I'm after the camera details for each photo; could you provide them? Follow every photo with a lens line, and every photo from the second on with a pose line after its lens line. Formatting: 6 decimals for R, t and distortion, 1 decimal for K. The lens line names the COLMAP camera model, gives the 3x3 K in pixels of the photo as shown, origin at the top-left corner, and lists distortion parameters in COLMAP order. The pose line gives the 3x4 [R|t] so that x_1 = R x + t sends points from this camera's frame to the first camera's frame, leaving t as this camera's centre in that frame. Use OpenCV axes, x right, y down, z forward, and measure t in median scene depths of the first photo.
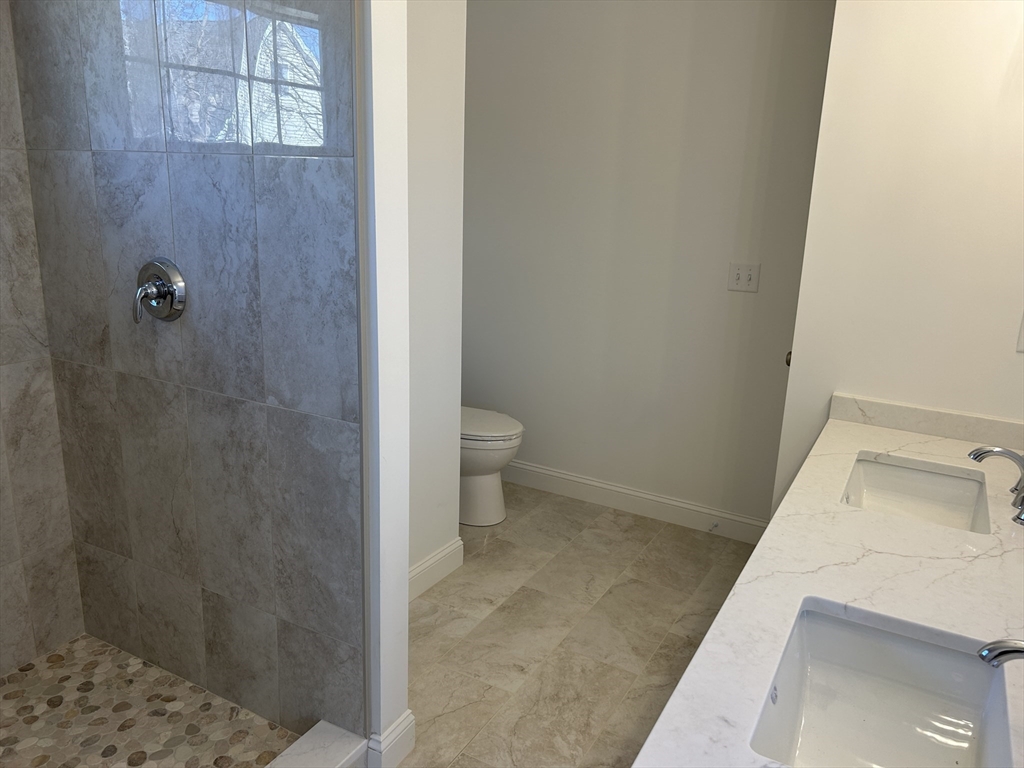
lens RADIAL K [[769.8, 0, 512.5], [0, 769.8, 388.2], [0, 0, 1]] dist [0.039485, -0.057991]
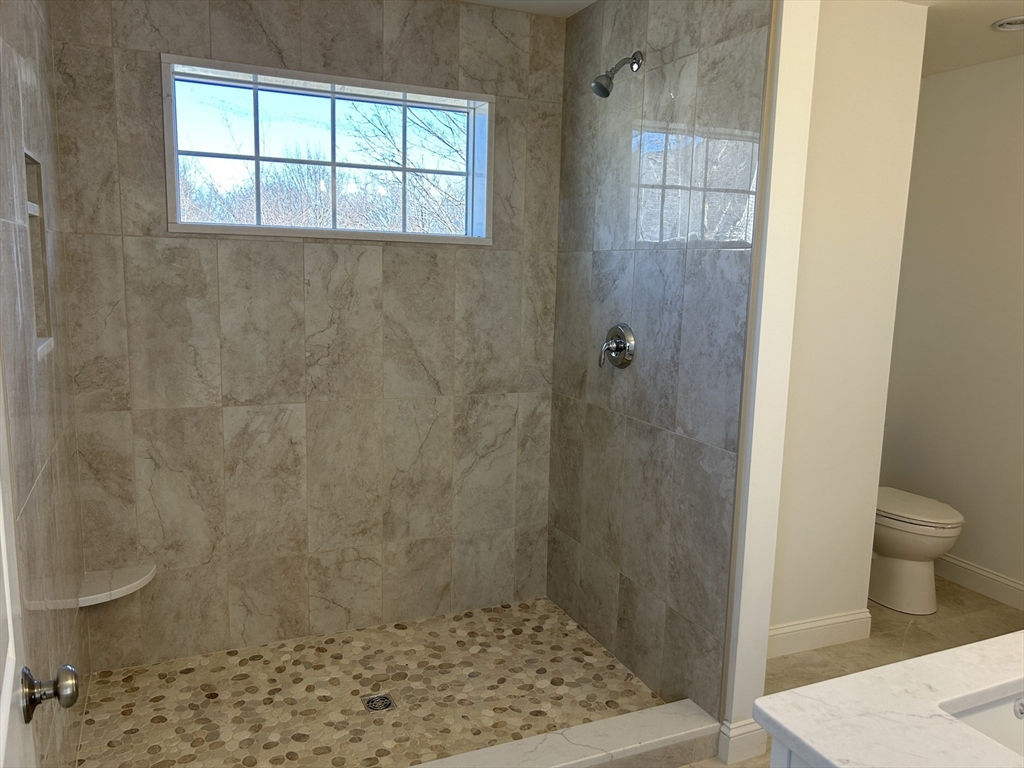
lens RADIAL K [[769.8, 0, 512.5], [0, 769.8, 388.2], [0, 0, 1]] dist [0.039485, -0.057991]
pose [[0.797898, 0.076862, -0.597872, 0.223314], [-0.151274, 0.985629, -0.075173, 0.080285], [0.583502, 0.150422, 0.798059, -0.208740]]
